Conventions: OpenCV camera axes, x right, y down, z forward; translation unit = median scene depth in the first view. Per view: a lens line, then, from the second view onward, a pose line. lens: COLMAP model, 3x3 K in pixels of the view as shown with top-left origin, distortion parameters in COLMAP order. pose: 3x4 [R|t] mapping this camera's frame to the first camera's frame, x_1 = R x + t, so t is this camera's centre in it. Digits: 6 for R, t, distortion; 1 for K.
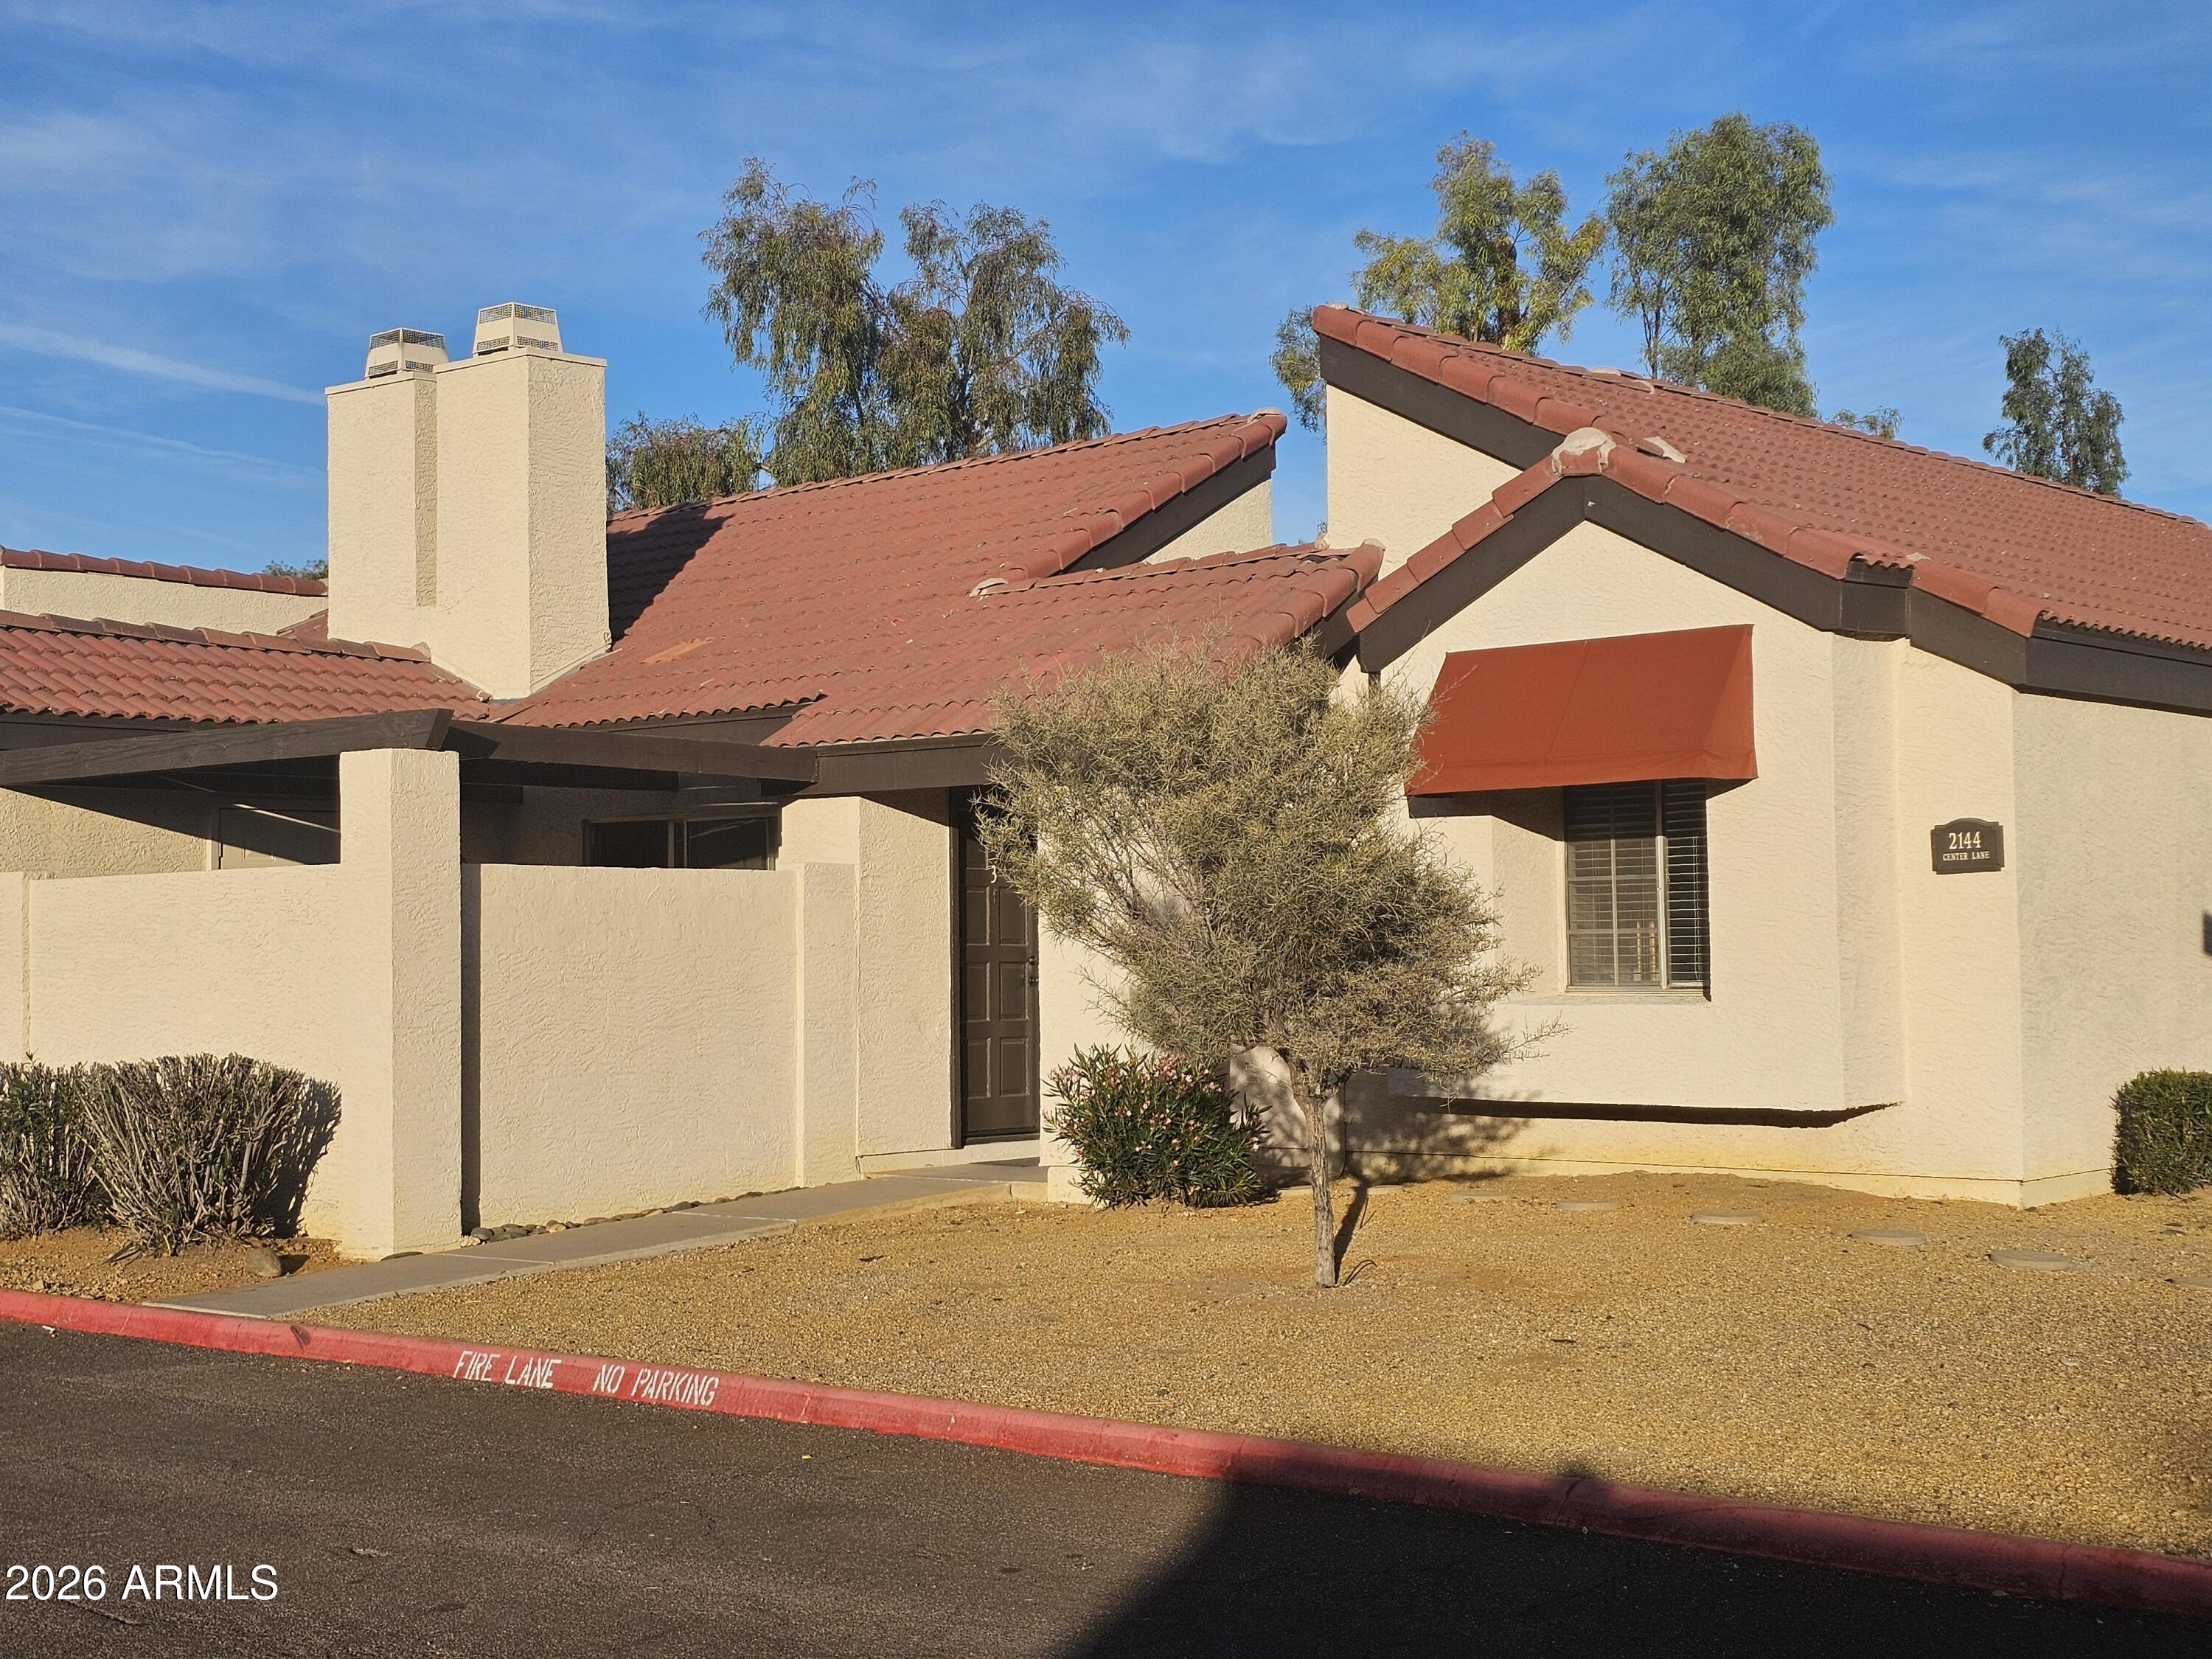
lens RADIAL K [[2945.9, 0, 1106.0], [0, 2945.9, 829.5], [0, 0, 1]] dist [0.282884, -1.106162]
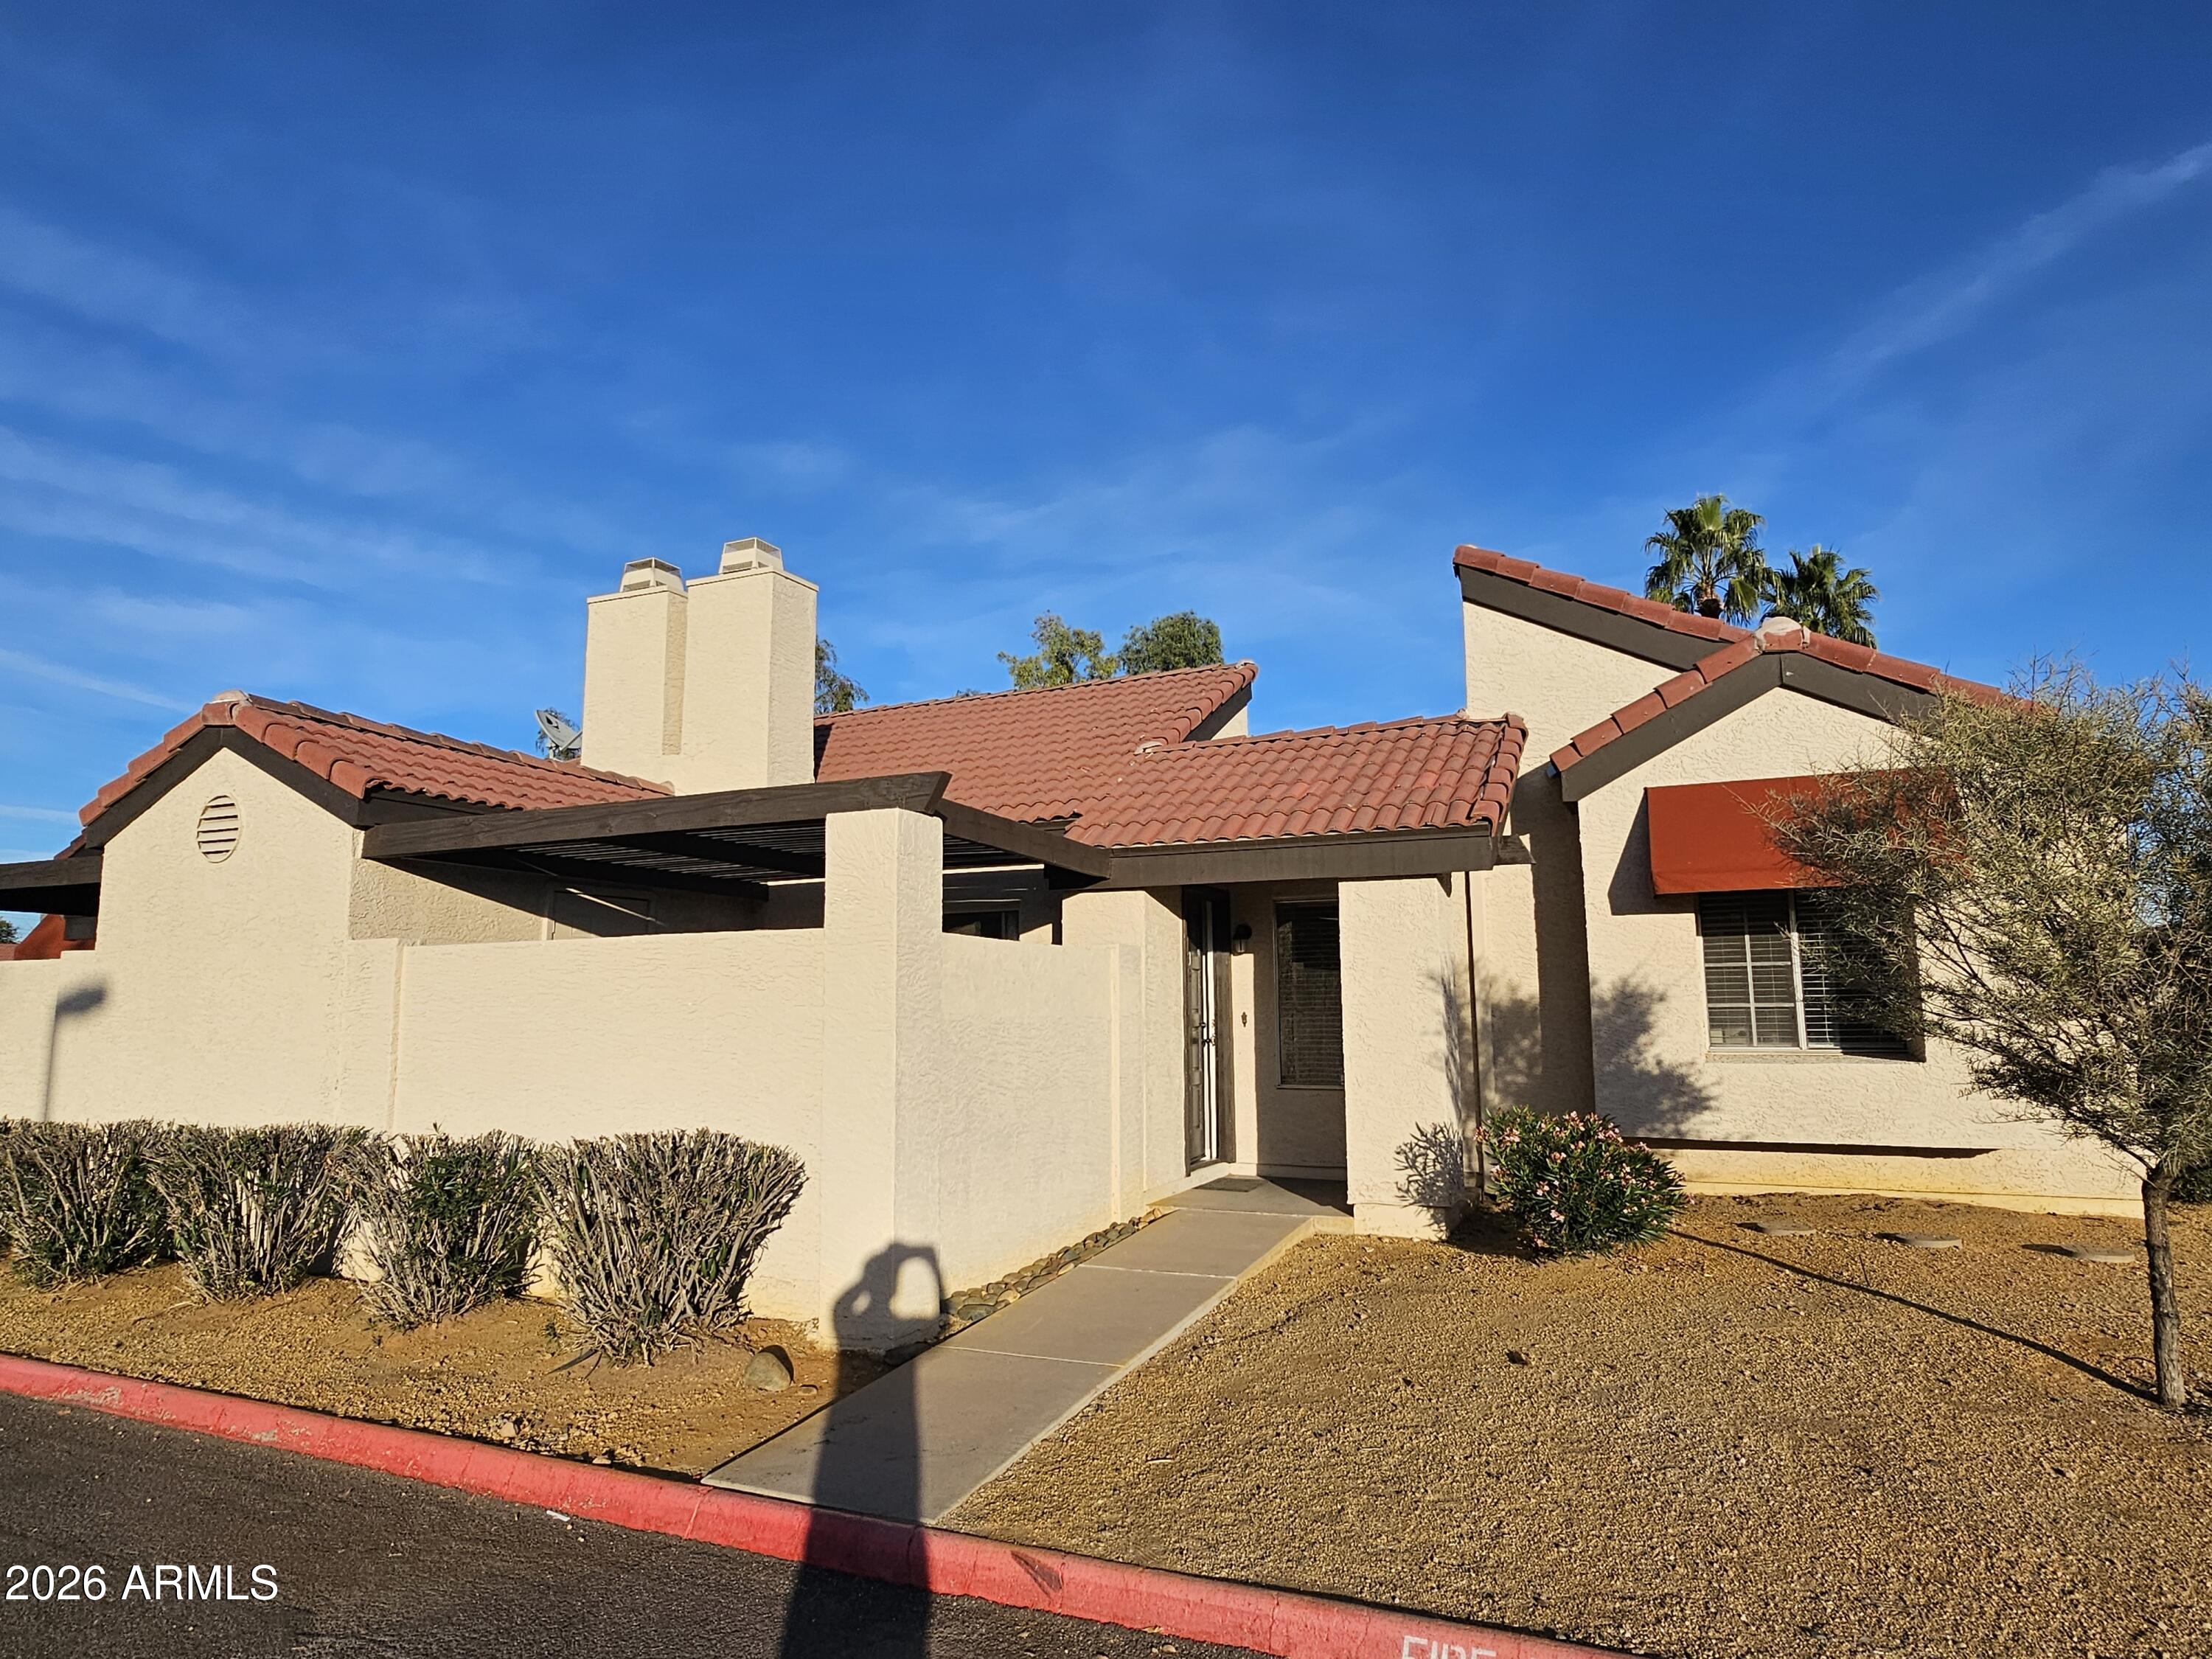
lens RADIAL K [[1265.3, 0, 1088.4], [0, 1265.3, 842.8], [0, 0, 1]] dist [0.000466, 0.000345]
pose [[0.960545, 0.040988, 0.275086, -0.249420], [-0.015691, 0.995492, -0.093540, 0.018324], [-0.277680, 0.085533, 0.956858, 0.501025]]
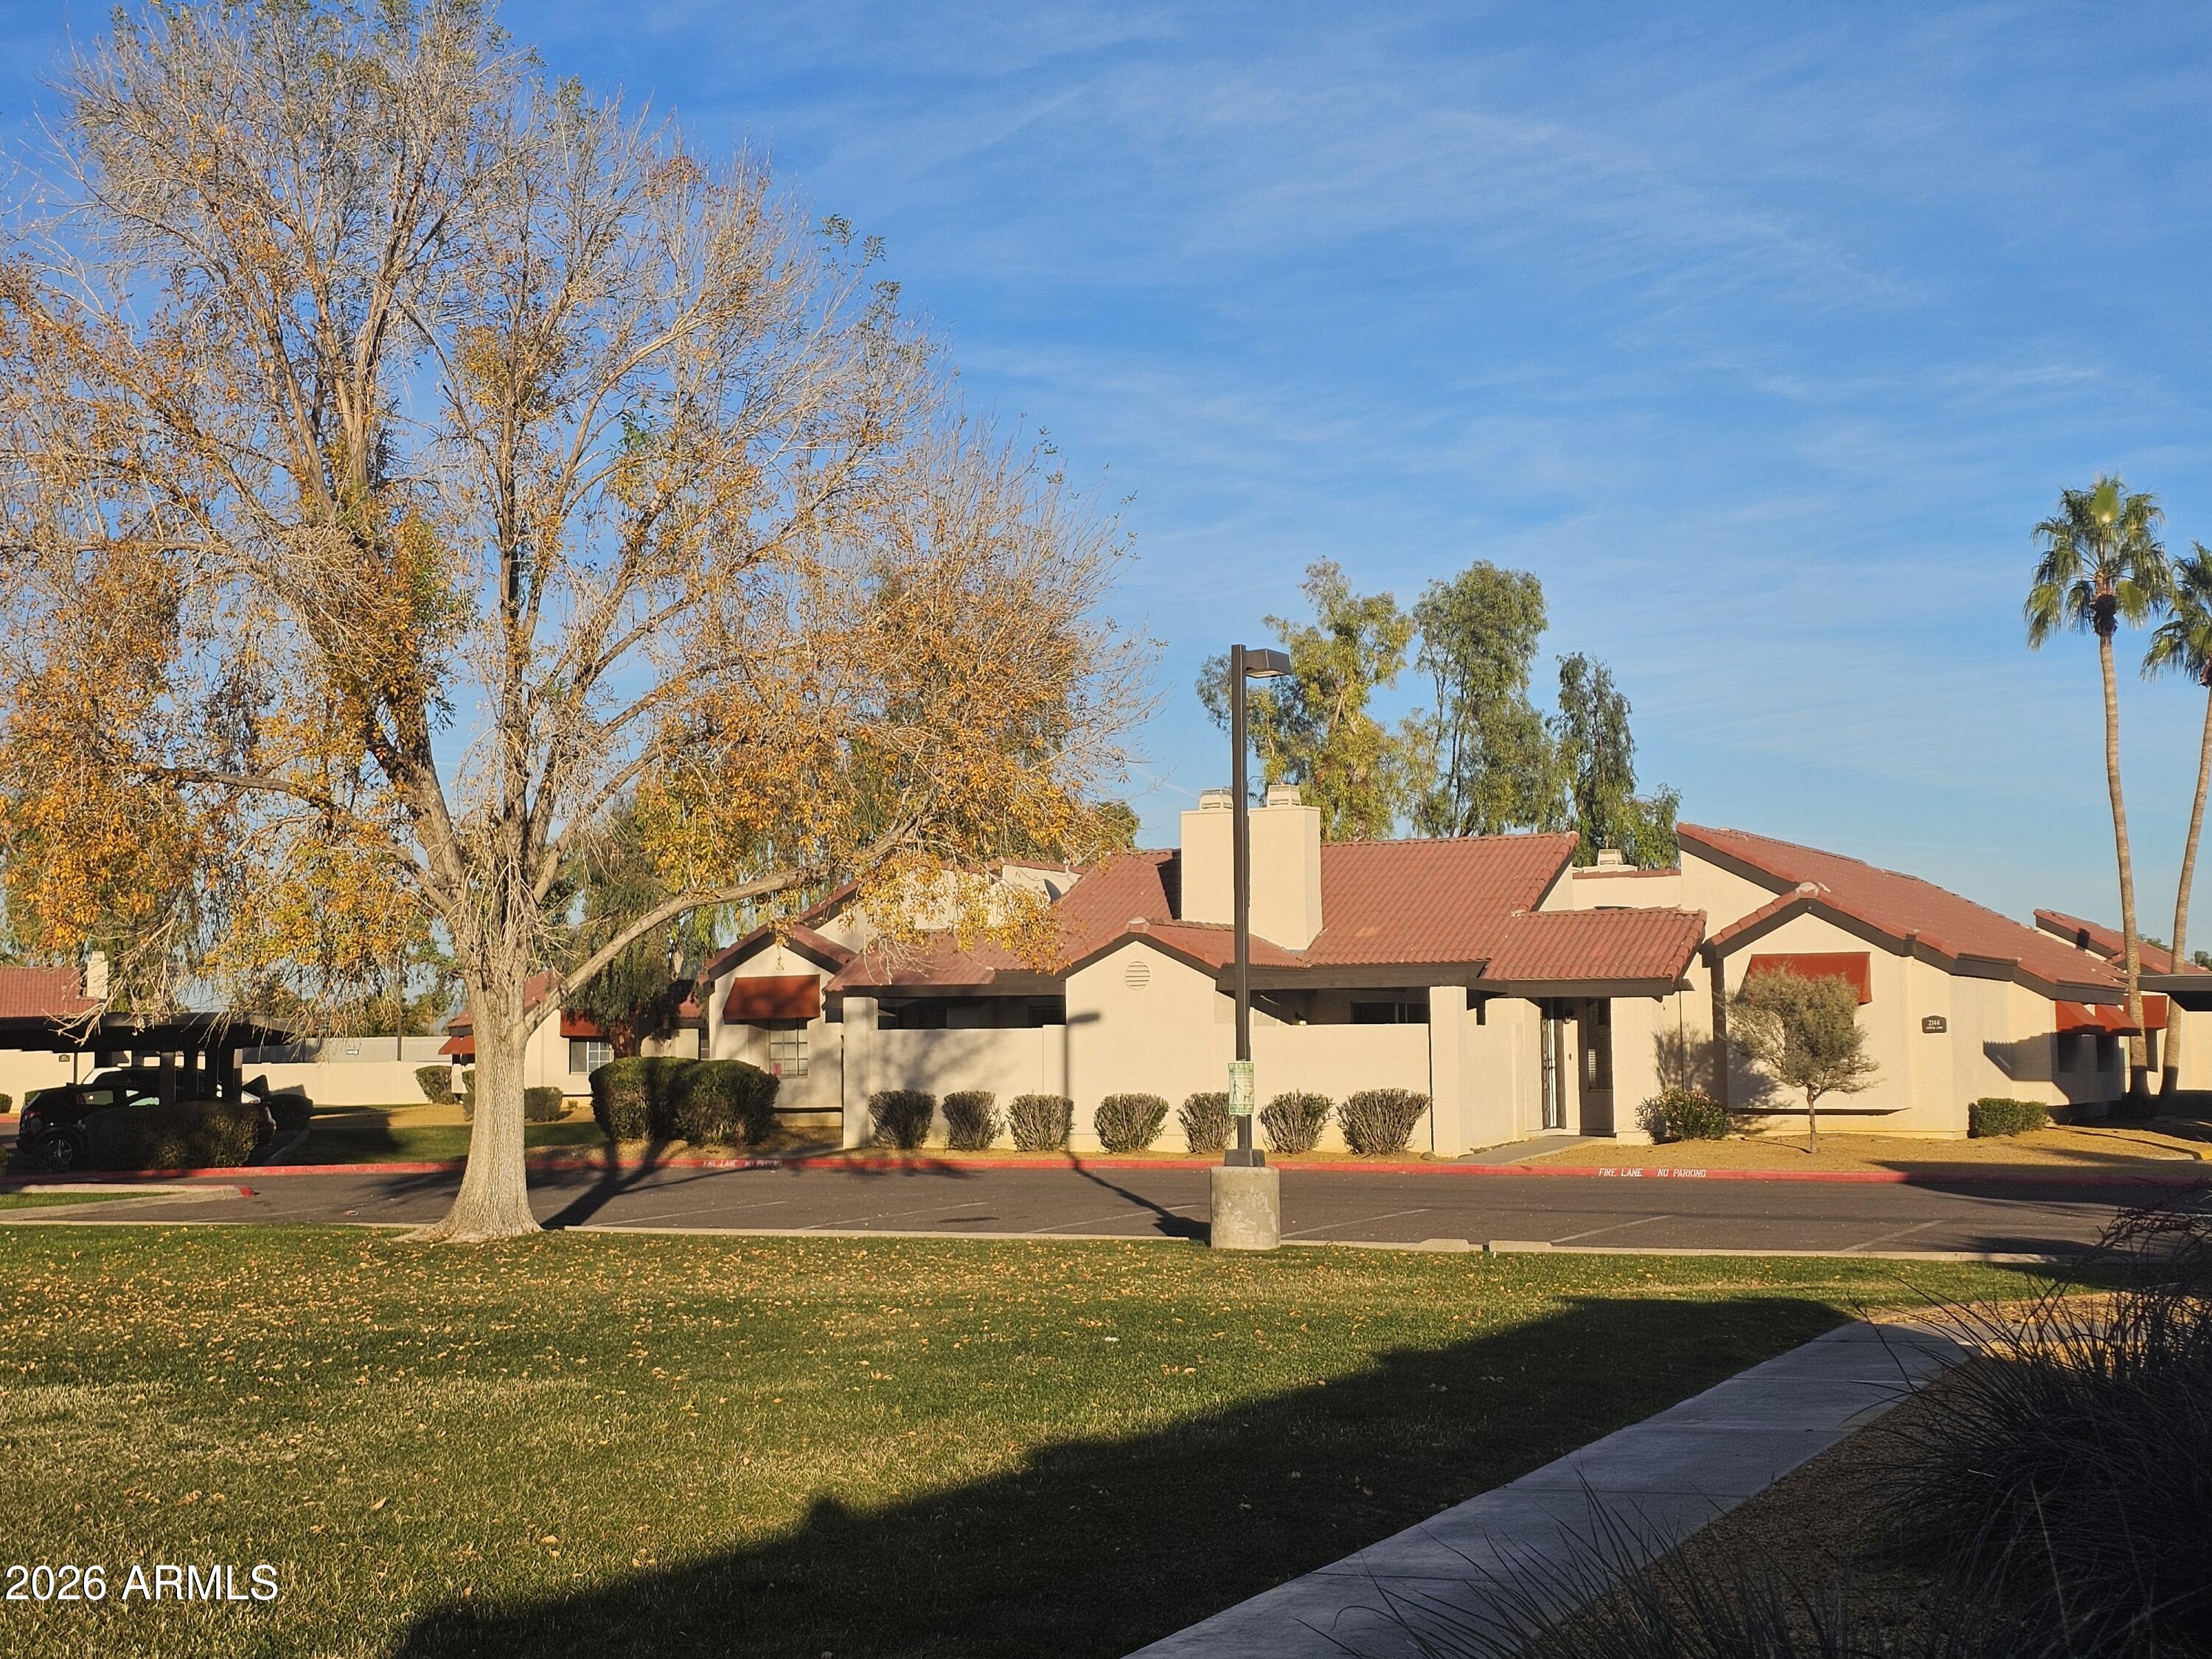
lens RADIAL K [[2945.9, 0, 1106.0], [0, 2945.9, 829.5], [0, 0, 1]] dist [0.282884, -1.106162]
pose [[0.969457, 0.022534, 0.244225, -1.121779], [-0.013416, 0.999152, -0.038933, -0.055240], [-0.244895, 0.034467, 0.968937, -1.548631]]
